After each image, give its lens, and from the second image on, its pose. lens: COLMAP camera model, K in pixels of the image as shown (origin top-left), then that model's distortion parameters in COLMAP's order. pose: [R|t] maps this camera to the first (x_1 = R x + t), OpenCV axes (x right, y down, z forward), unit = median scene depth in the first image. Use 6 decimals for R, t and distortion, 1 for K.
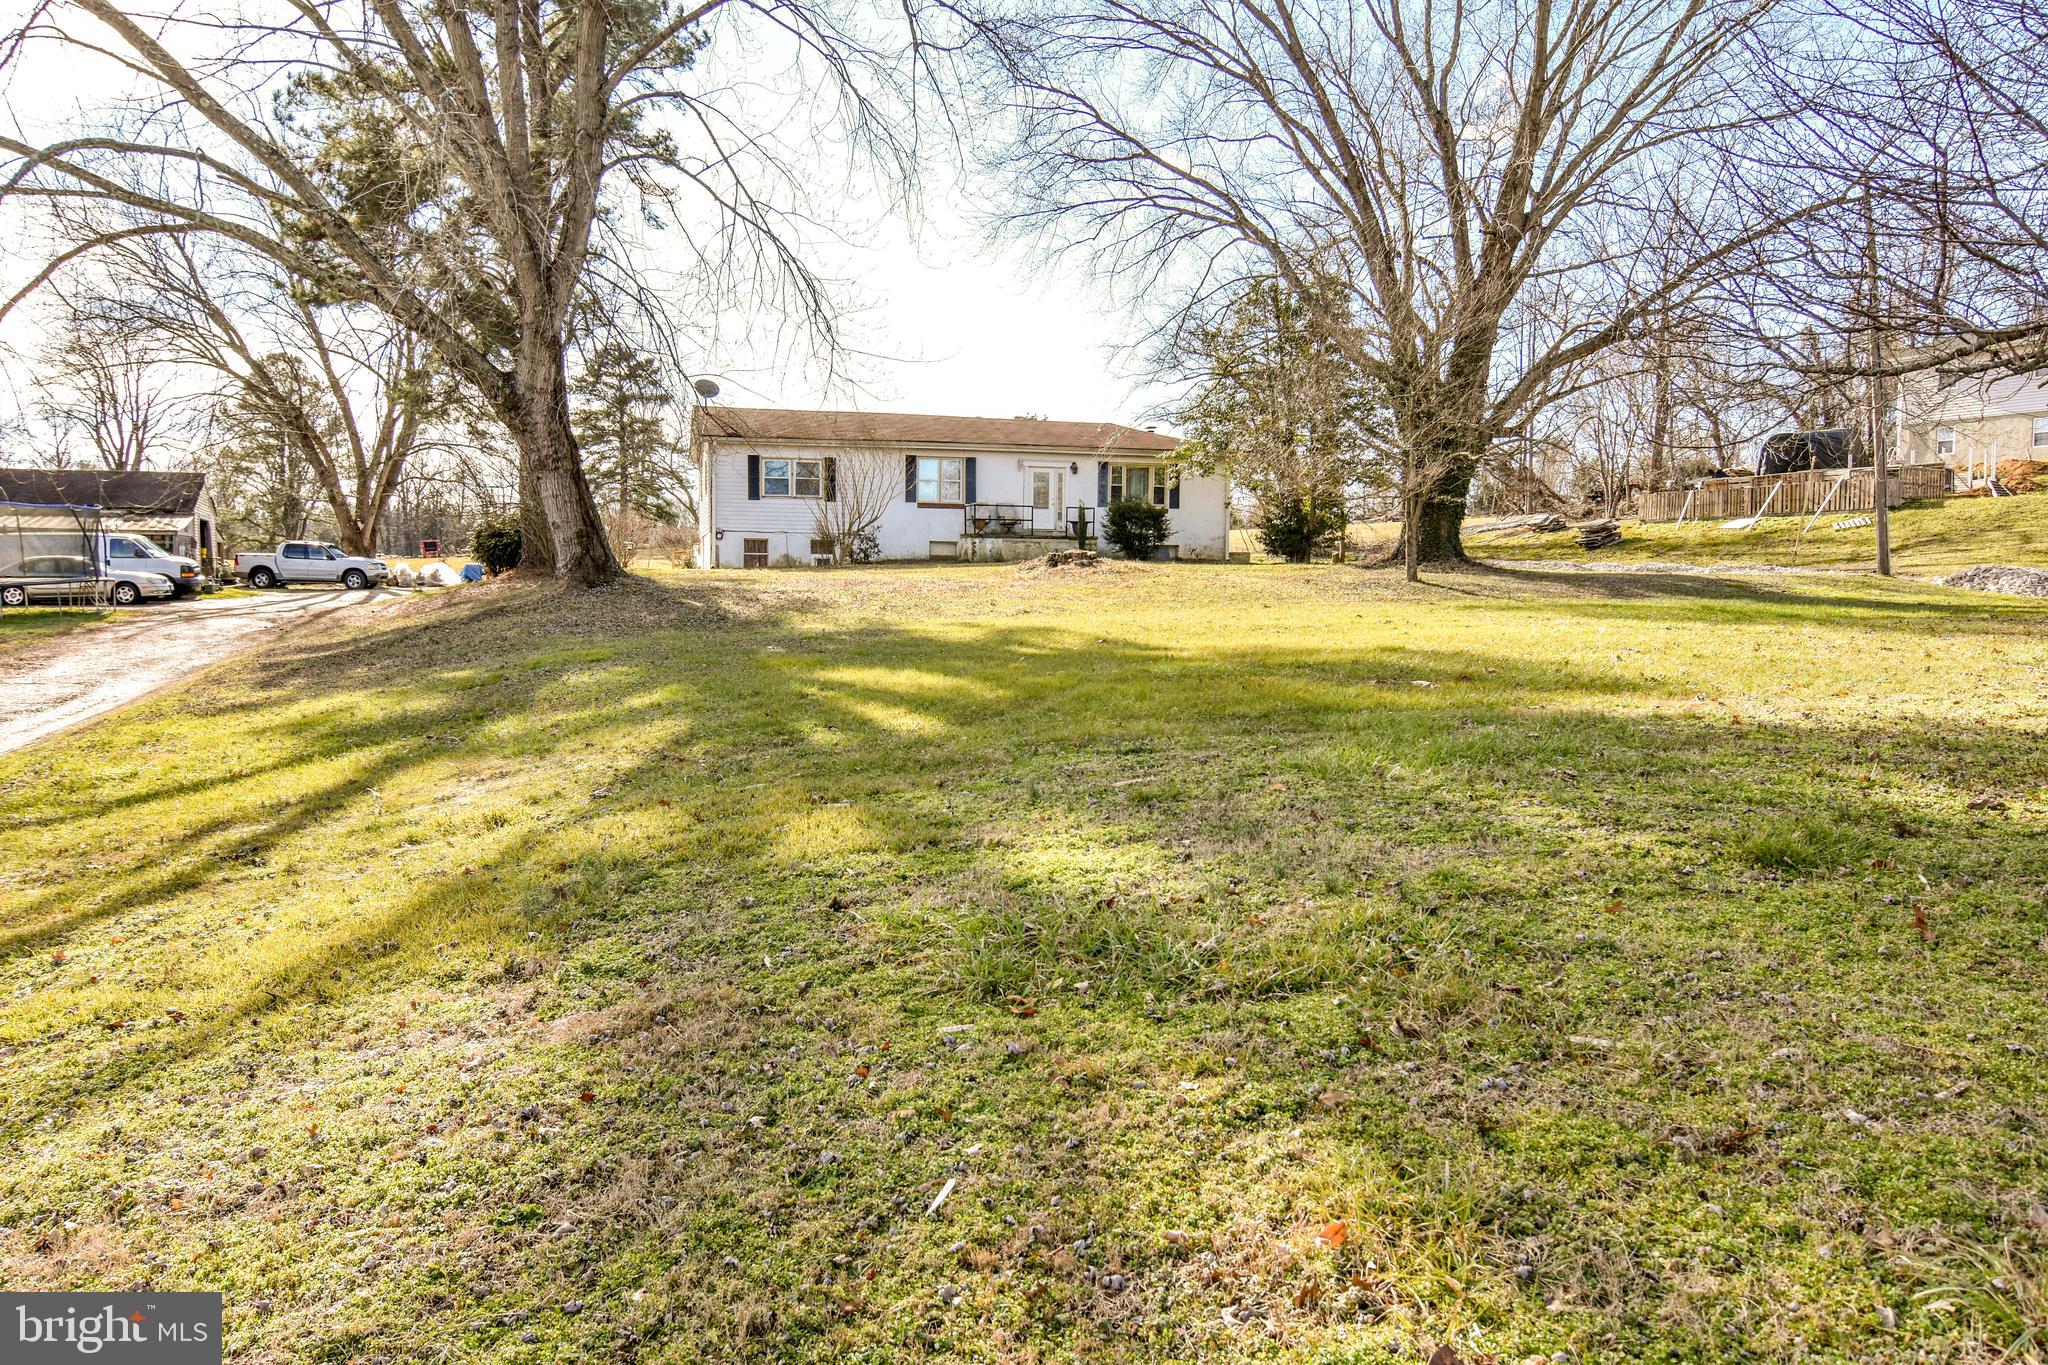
lens RADIAL K [[1420.5, 0, 1027.0], [0, 1420.5, 684.6], [0, 0, 1]] dist [-0.032904, 0.004212]
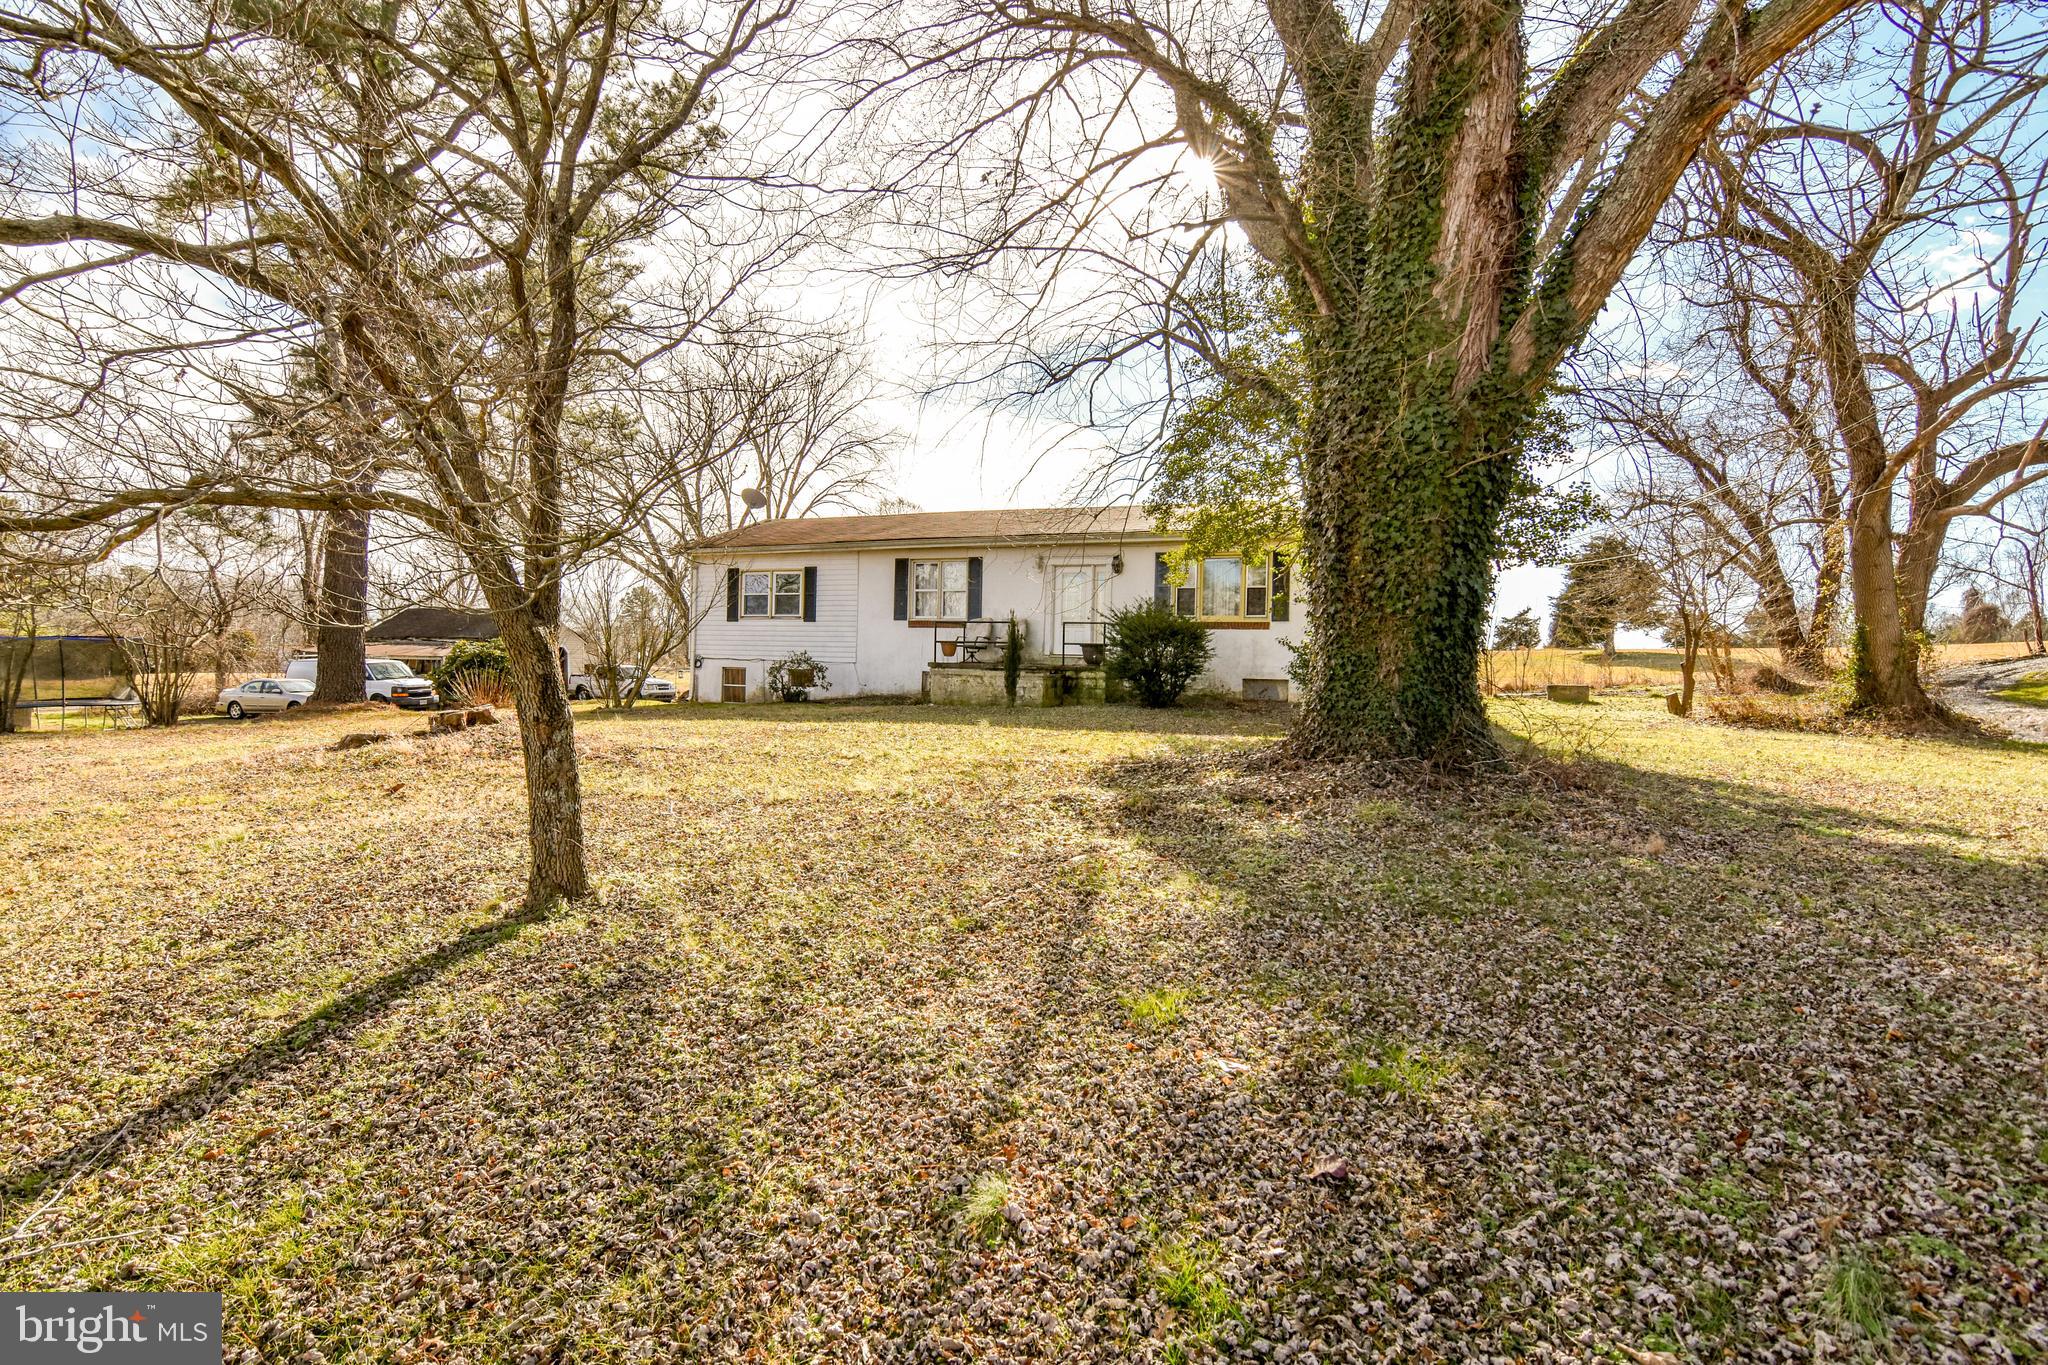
lens RADIAL K [[1004.0, 0, 1025.5], [0, 1004.0, 678.8], [0, 0, 1]] dist [-0.035160, 0.011685]
pose [[0.796698, 0.012237, -0.604254, 0.336176], [-0.061748, 0.996211, -0.061239, -0.078627], [0.601215, 0.086100, 0.794435, 0.706256]]
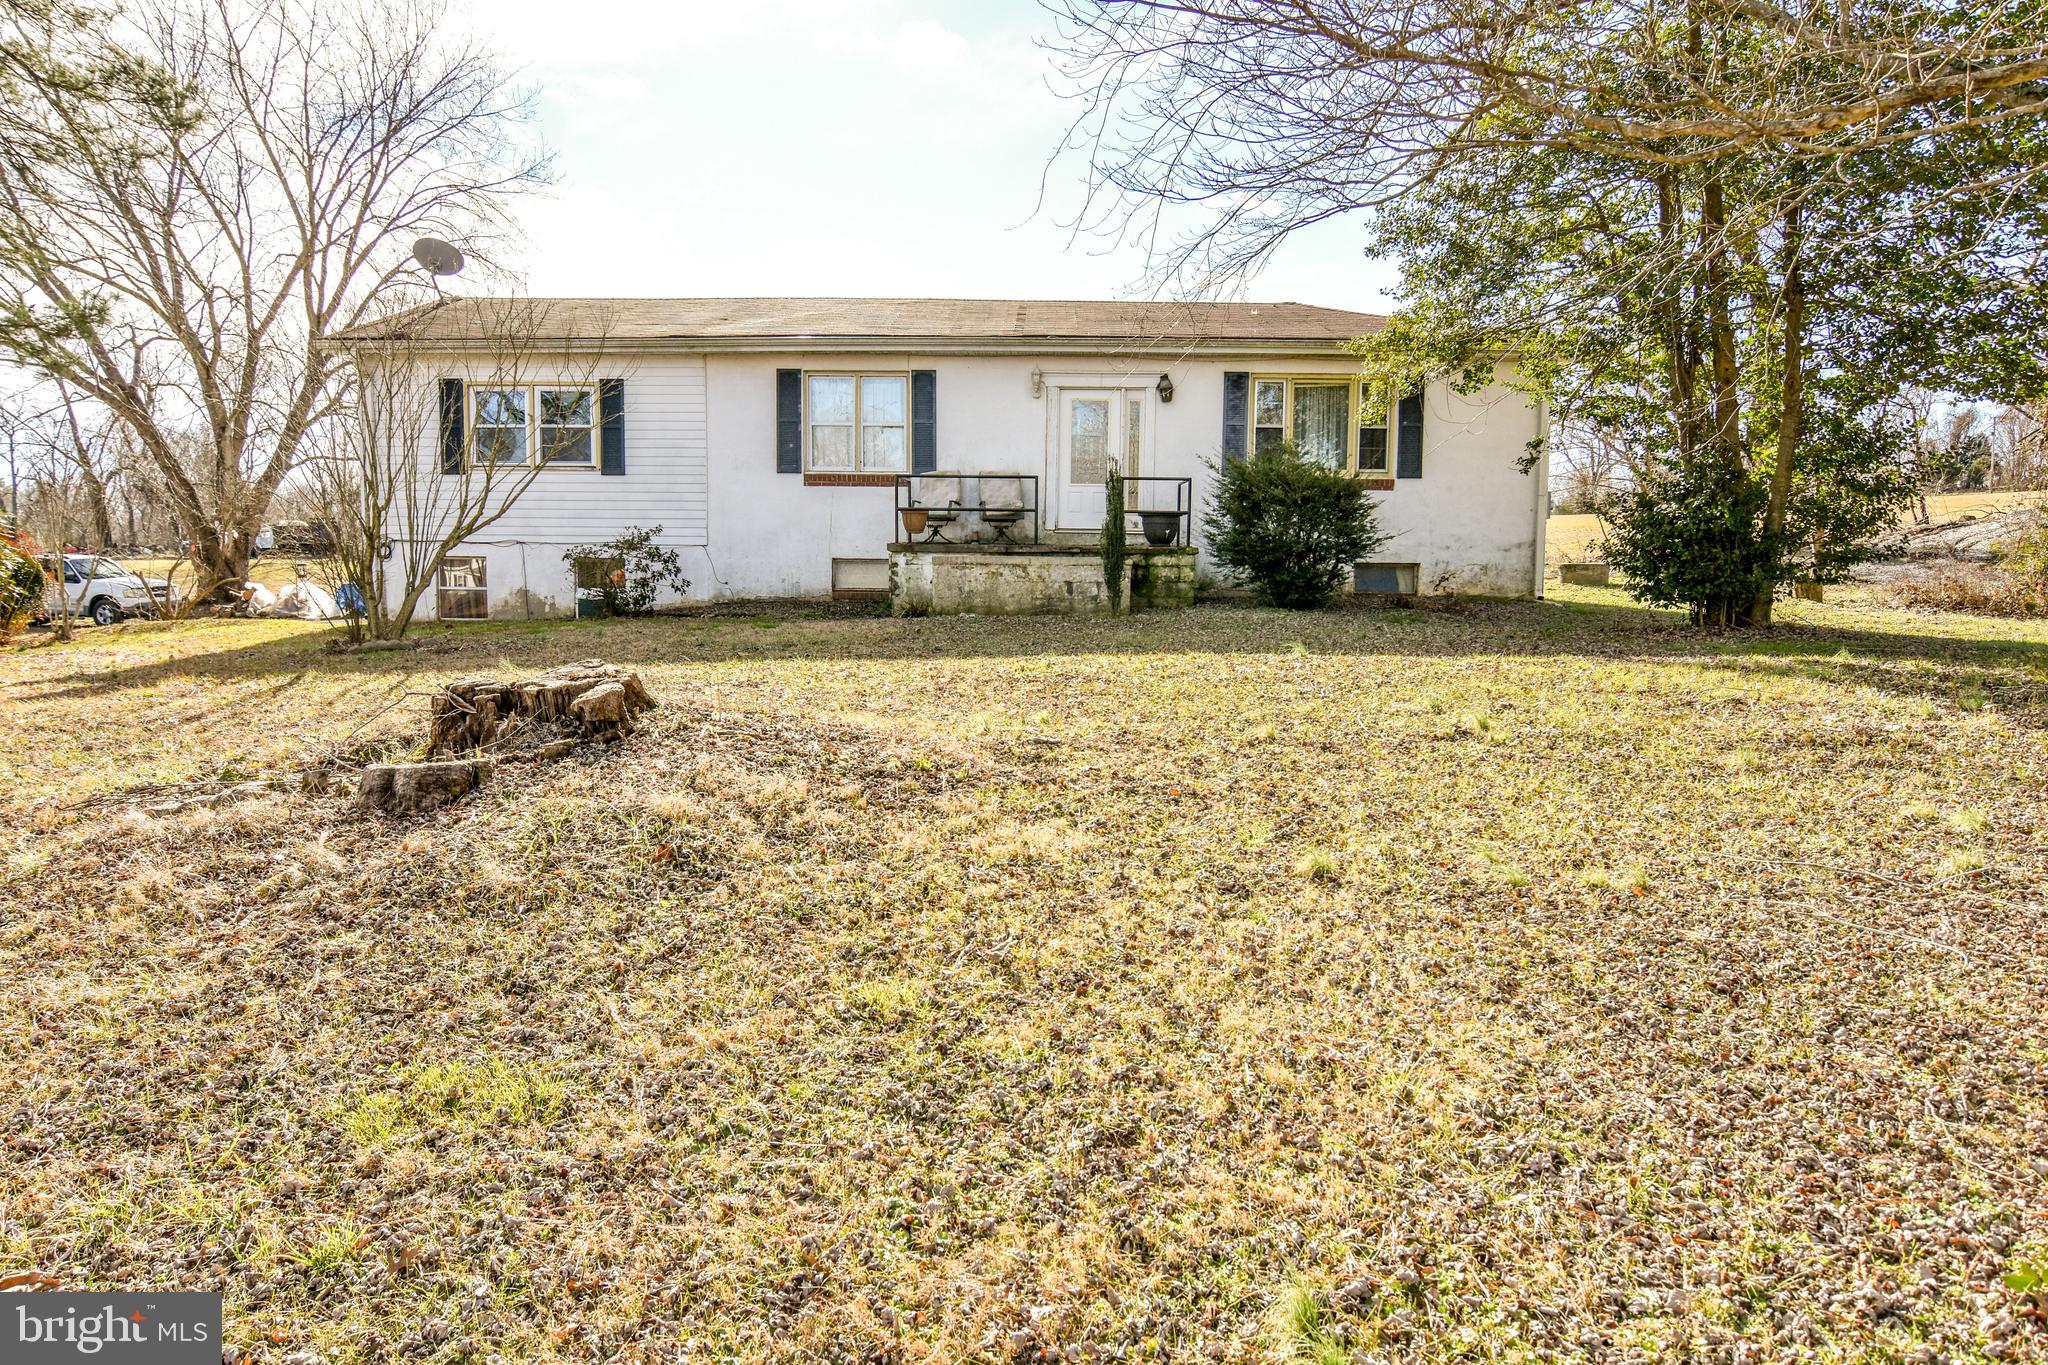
lens RADIAL K [[1276.3, 0, 1016.9], [0, 1276.3, 675.2], [0, 0, 1]] dist [-0.018664, 0.000989]
pose [[0.956073, 0.026727, -0.291907, 0.124445], [-0.021214, 0.999532, 0.022033, -0.085087], [0.292359, -0.014873, 0.956193, 0.719294]]
